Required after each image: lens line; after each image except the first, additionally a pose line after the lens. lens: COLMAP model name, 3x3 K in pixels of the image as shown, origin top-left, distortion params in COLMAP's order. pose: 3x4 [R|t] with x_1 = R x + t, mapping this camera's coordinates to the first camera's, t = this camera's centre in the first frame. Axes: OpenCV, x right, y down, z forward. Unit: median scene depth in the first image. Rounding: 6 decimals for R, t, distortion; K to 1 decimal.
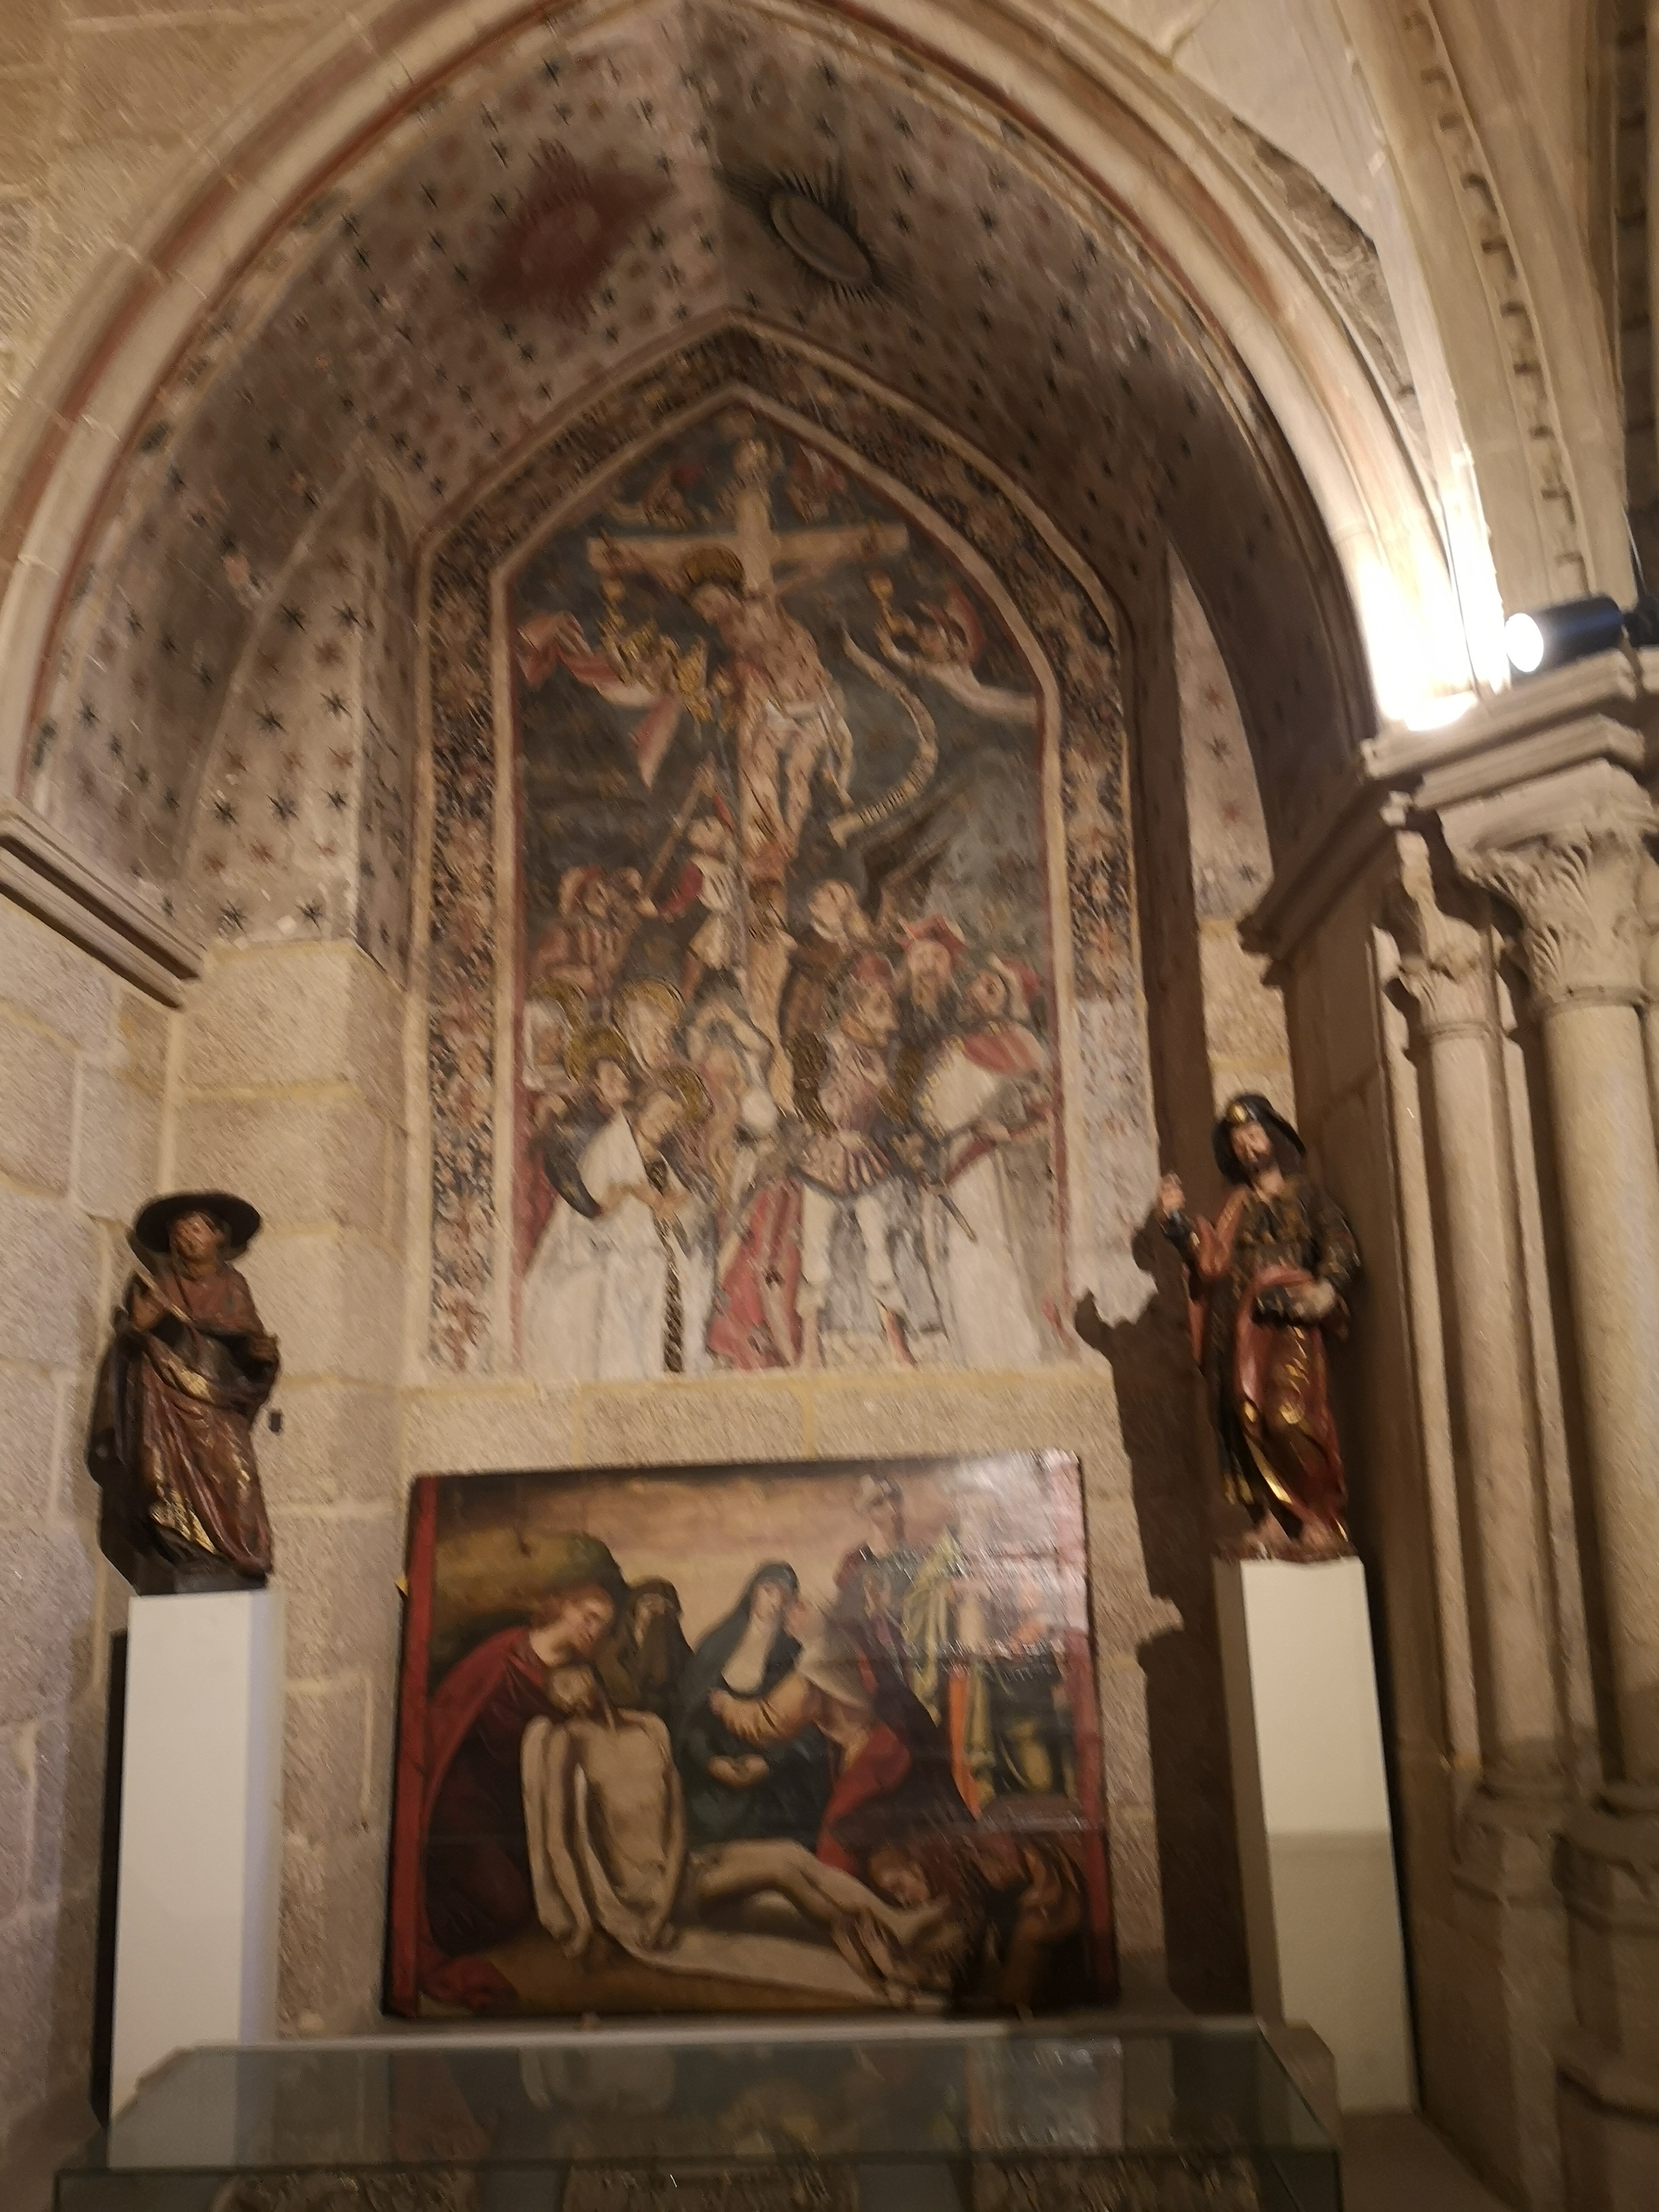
lens RADIAL K [[1788.8, 0, 791.1], [0, 1788.8, 1101.8], [0, 0, 1]] dist [0.039270, -0.073746]
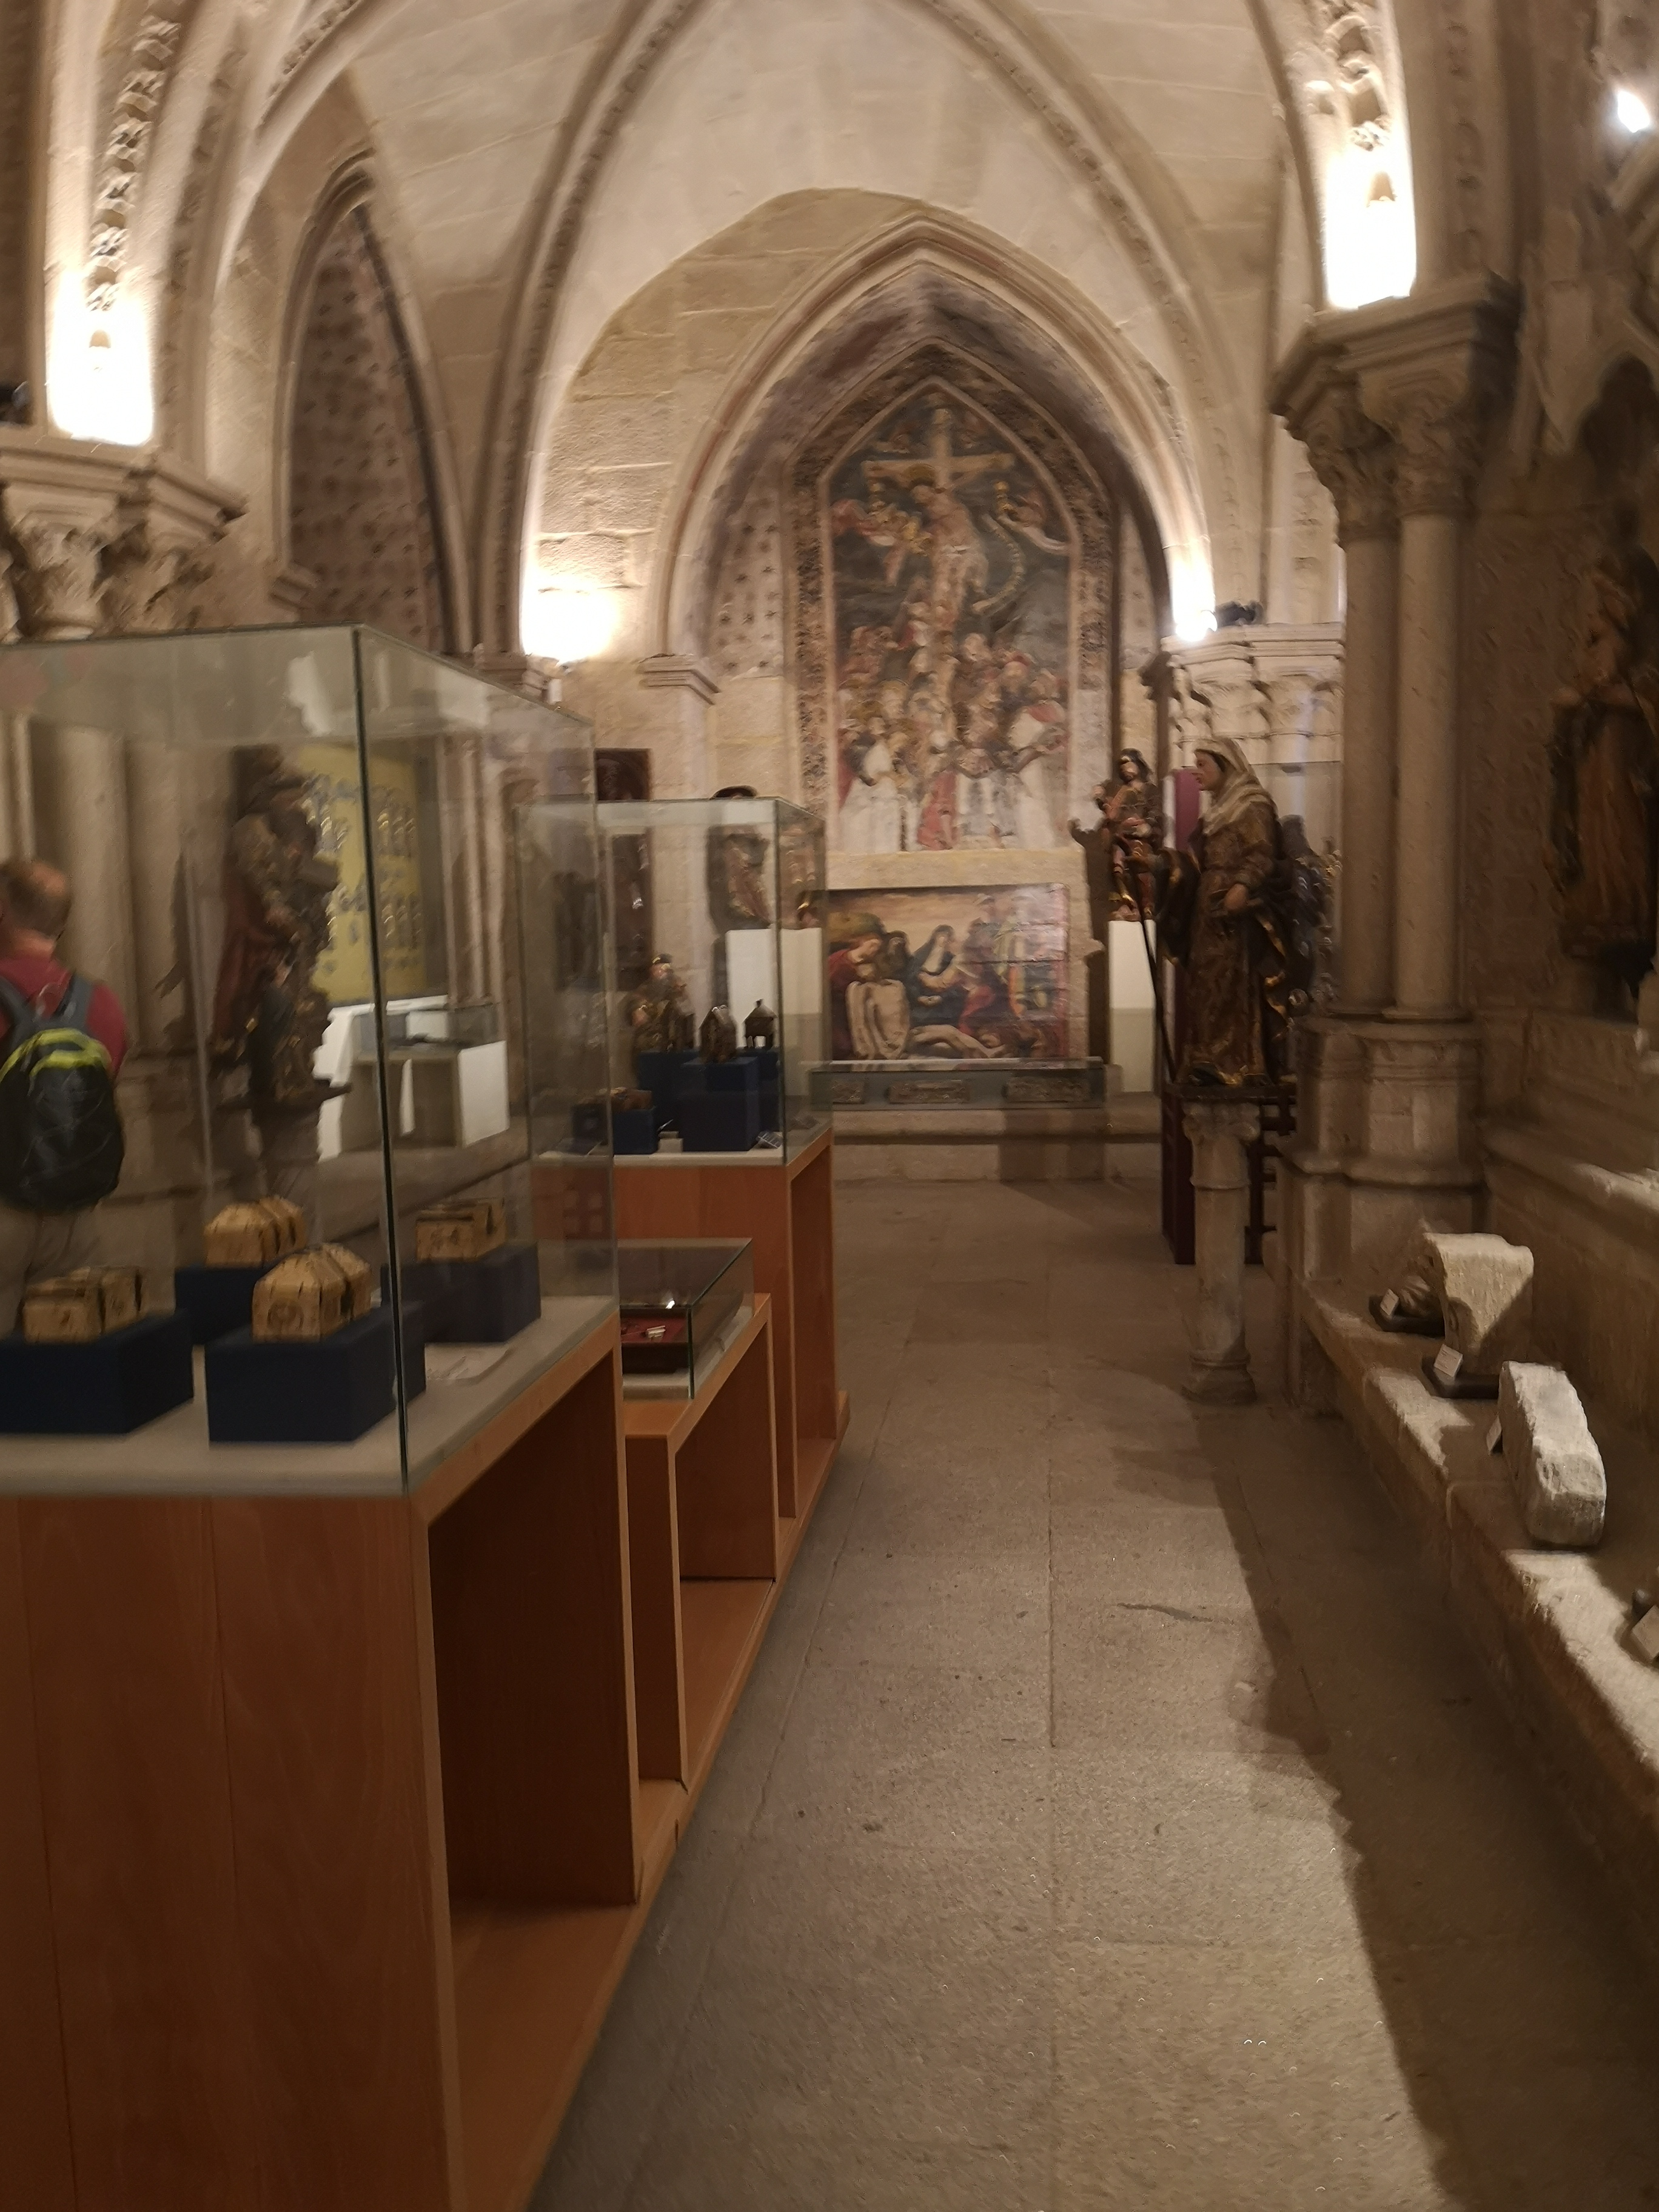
lens RADIAL K [[1788.8, 0, 791.1], [0, 1788.8, 1101.8], [0, 0, 1]] dist [0.039270, -0.073746]
pose [[0.998133, 0.016571, -0.058794, -0.067164], [0.002085, 0.952695, 0.303920, -0.258185], [0.061049, -0.303476, 0.950881, -1.400321]]
